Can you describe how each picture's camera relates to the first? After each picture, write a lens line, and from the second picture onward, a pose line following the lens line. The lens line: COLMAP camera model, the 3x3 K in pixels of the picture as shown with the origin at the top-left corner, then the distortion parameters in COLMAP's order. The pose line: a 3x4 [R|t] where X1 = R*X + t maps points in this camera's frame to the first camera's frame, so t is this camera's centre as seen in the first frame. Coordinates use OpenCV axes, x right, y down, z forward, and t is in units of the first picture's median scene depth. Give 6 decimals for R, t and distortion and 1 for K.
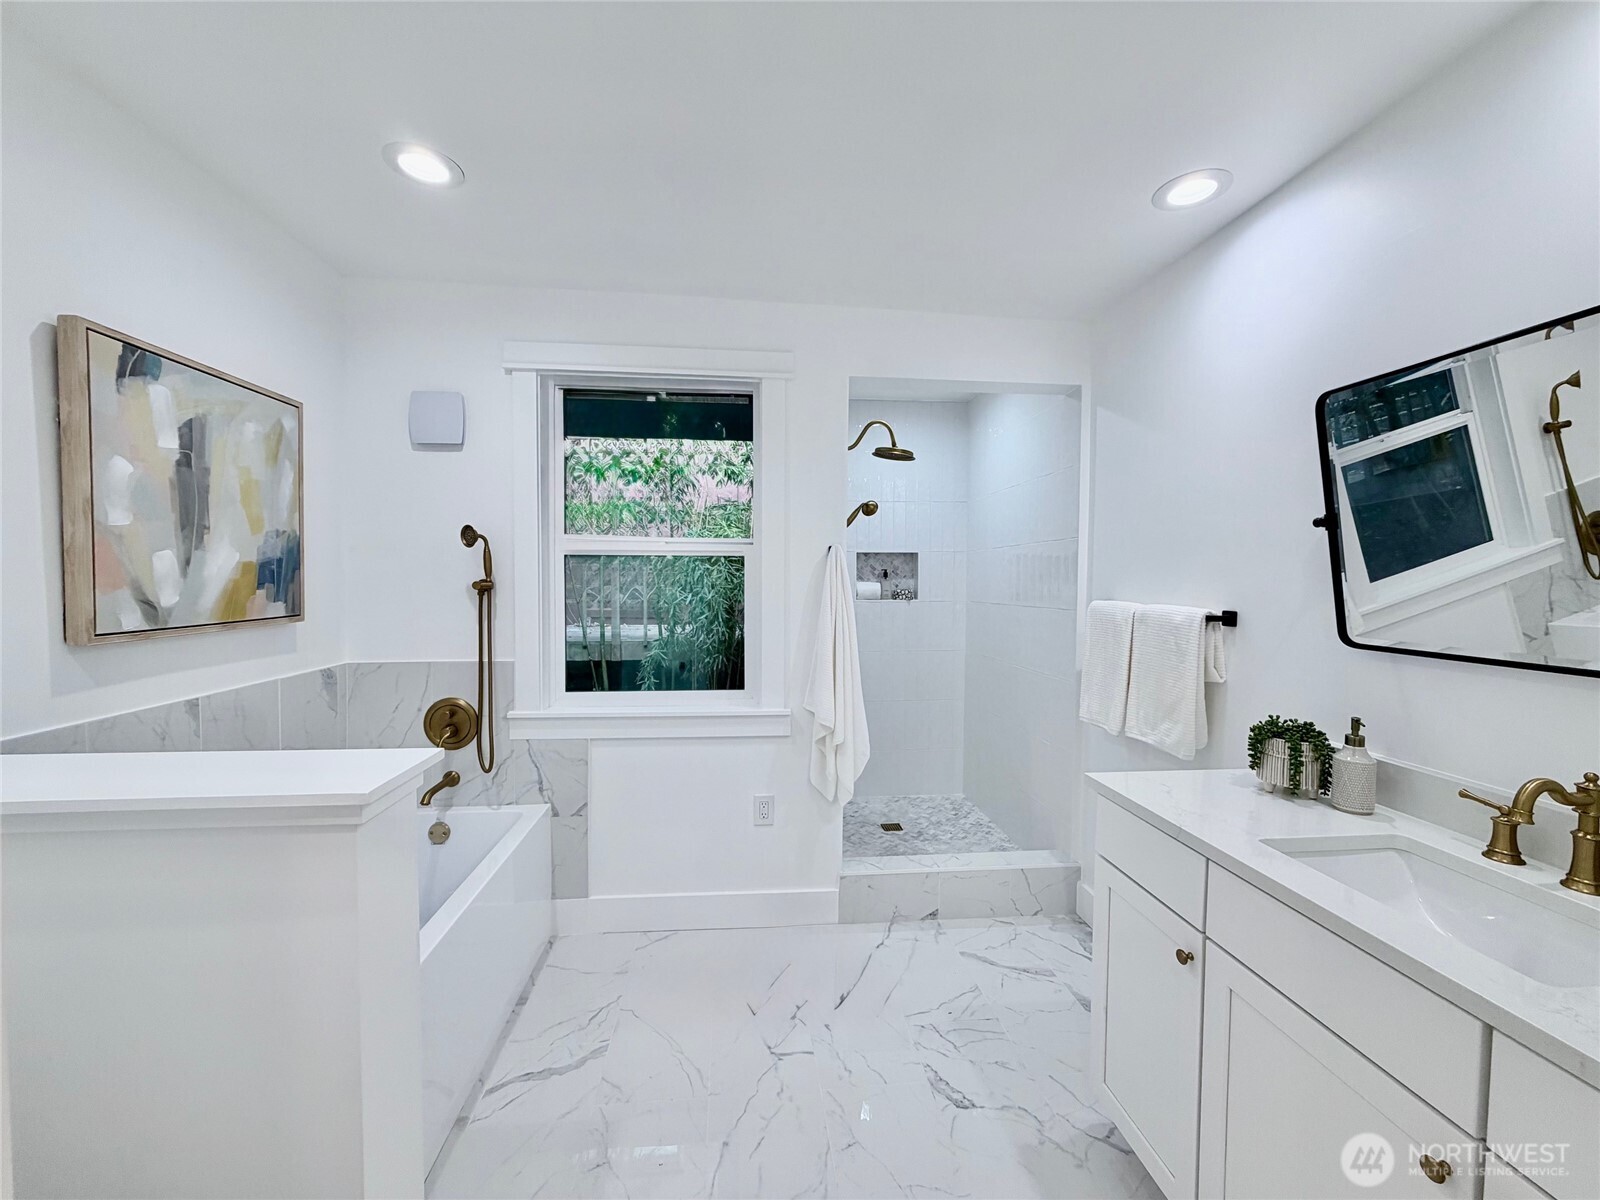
lens RADIAL K [[637.9, 0, 791.3], [0, 637.9, 598.3], [0, 0, 1]] dist [-0.009989, 0.001446]
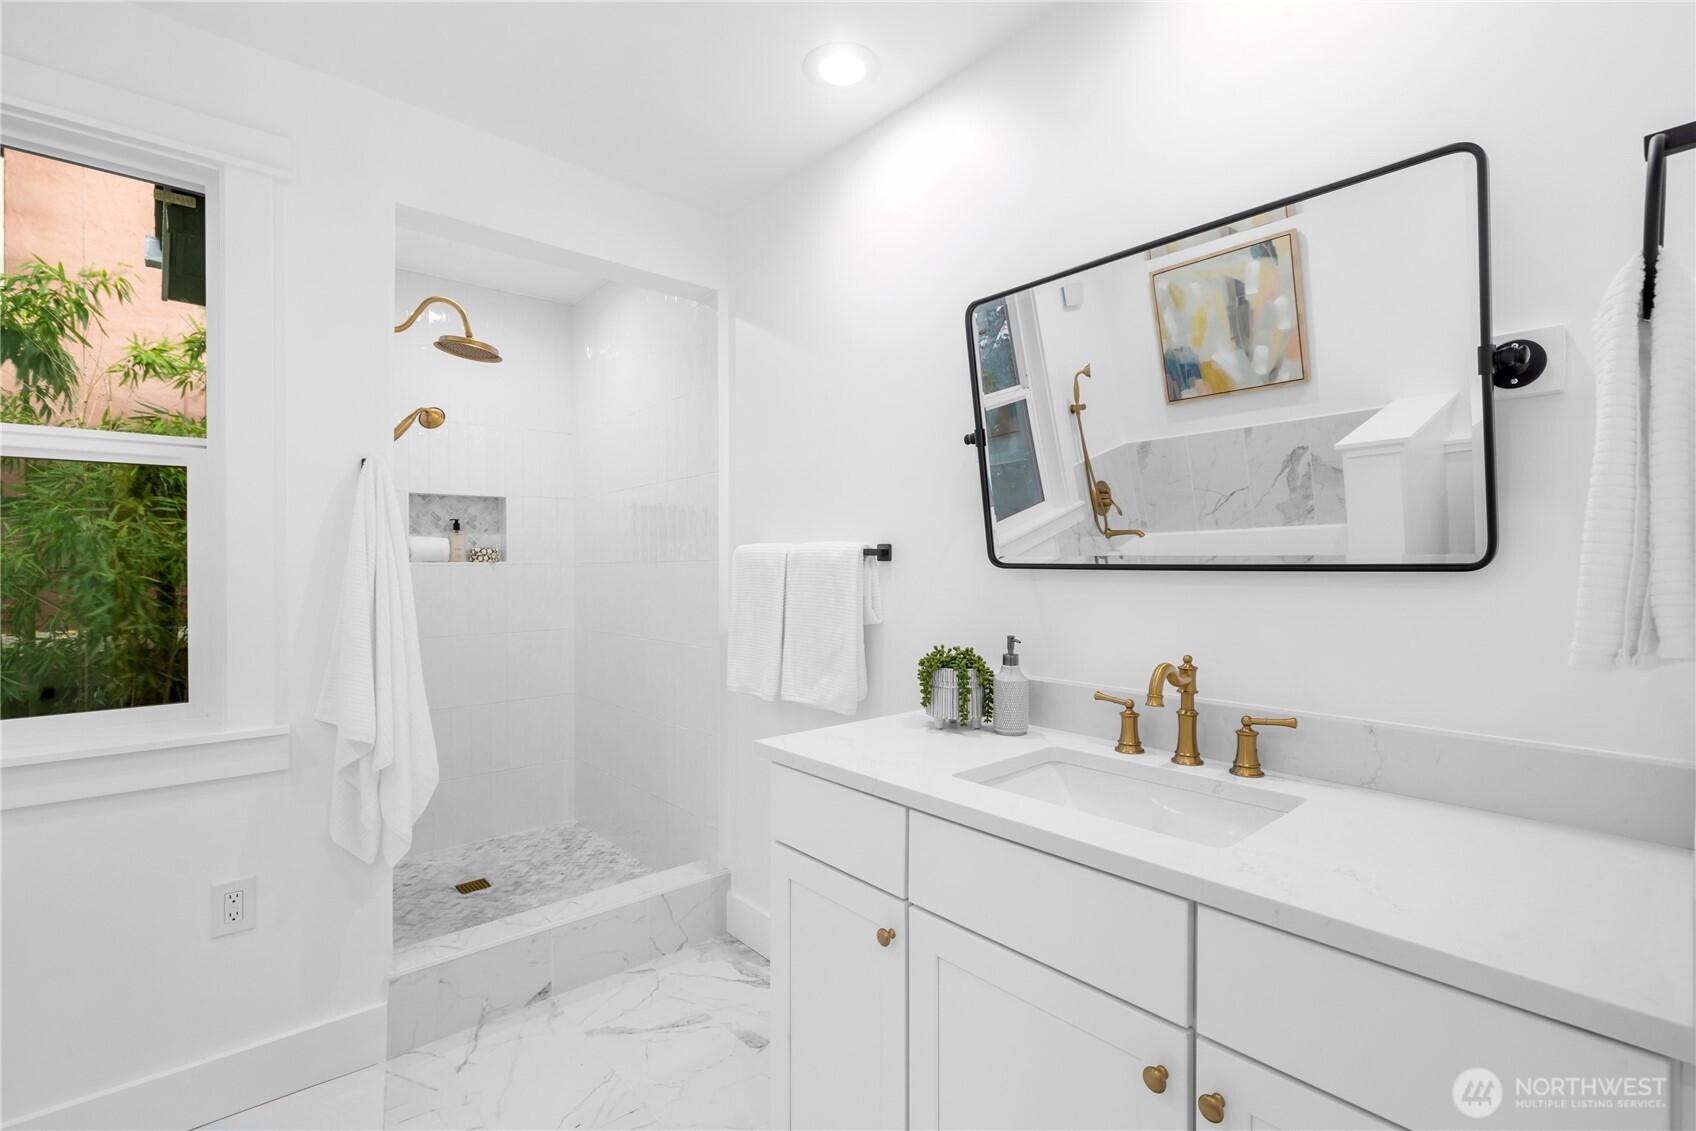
lens RADIAL K [[756.3, 0, 849.7], [0, 756.3, 566.9], [0, 0, 1]] dist [-0.012739, 0.003758]
pose [[0.803730, -0.007071, 0.594952, 0.003744], [0.026099, 0.999386, -0.023380, 0.058345], [-0.594422, 0.034319, 0.803421, 0.120385]]
